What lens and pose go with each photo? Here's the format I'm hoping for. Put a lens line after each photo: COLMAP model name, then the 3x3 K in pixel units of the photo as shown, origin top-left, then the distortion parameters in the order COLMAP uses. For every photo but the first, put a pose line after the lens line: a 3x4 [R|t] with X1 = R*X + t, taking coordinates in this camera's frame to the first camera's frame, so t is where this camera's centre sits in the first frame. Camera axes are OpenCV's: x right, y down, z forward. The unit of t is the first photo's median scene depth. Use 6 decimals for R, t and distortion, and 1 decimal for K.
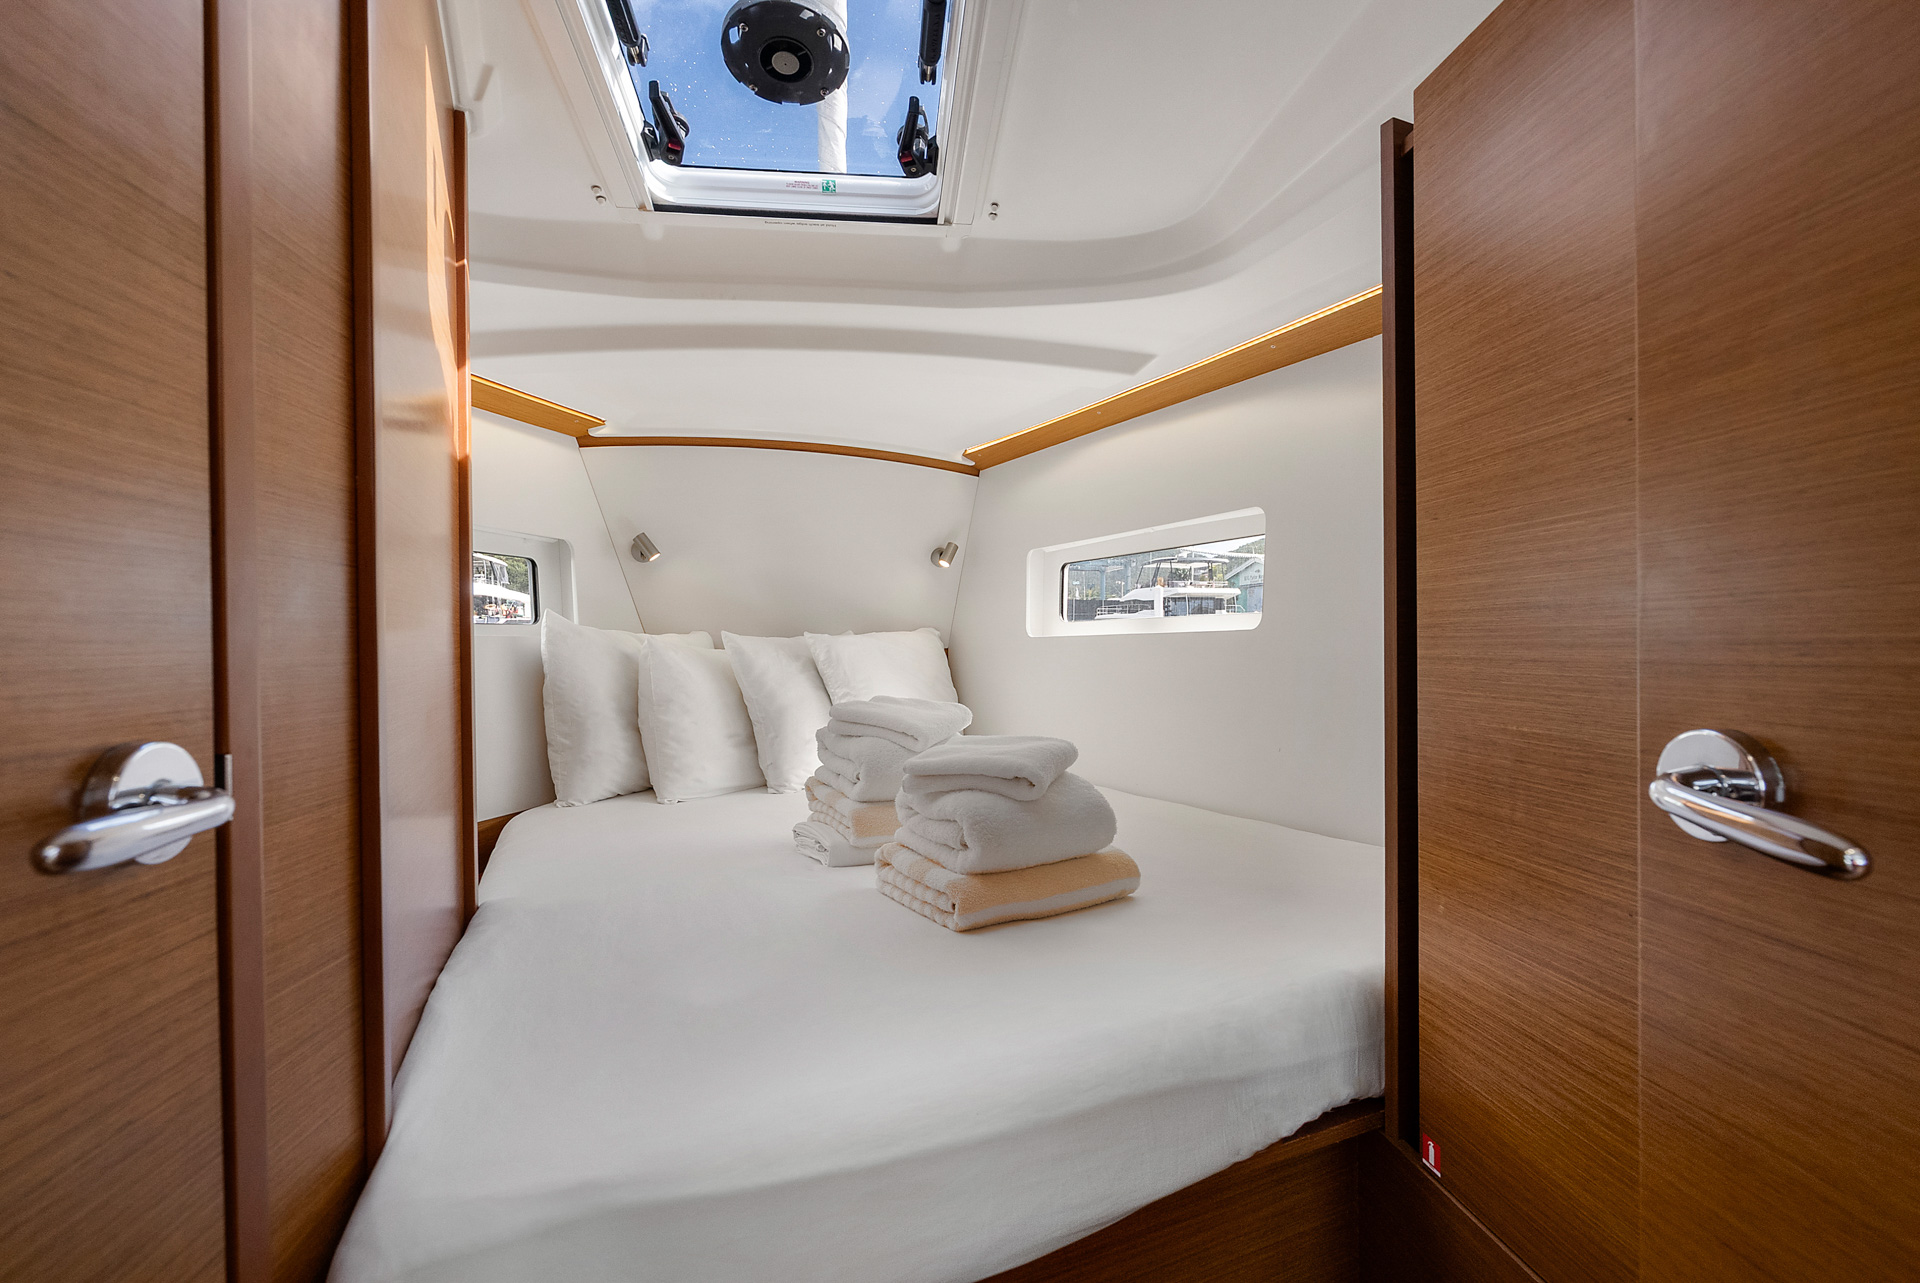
lens RADIAL K [[881.5, 0, 960.0], [0, 881.5, 641.5], [0, 0, 1]] dist [-0.001003, 0.000369]
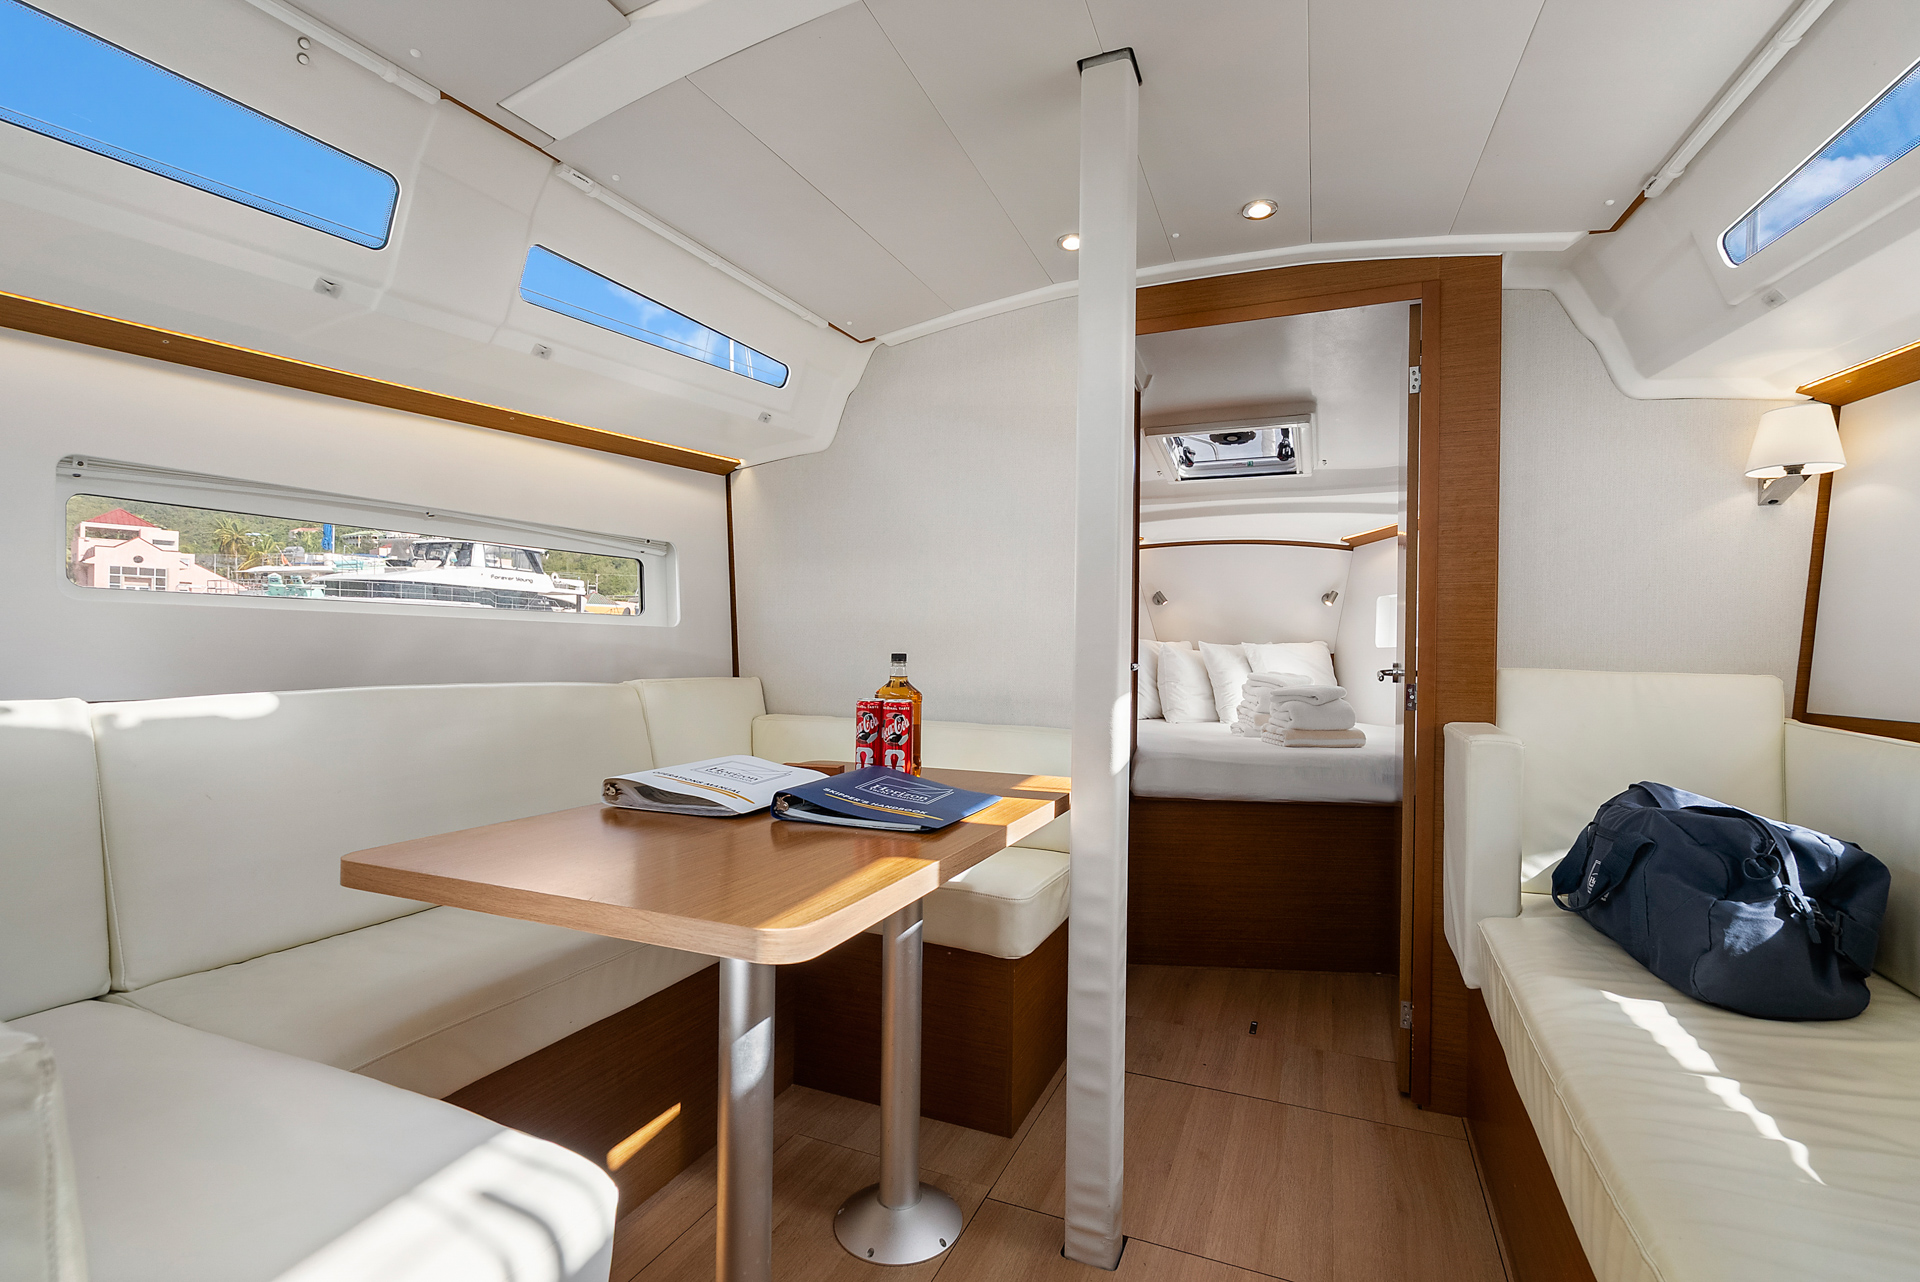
lens RADIAL K [[881.5, 0, 960.0], [0, 881.5, 641.0], [0, 0, 1]] dist [-0.001003, 0.000369]
pose [[0.874084, 0.017644, -0.485454, 0.223315], [-0.022899, 0.999726, -0.004895, 0.010327], [0.485235, 0.015395, 0.874248, -0.992580]]
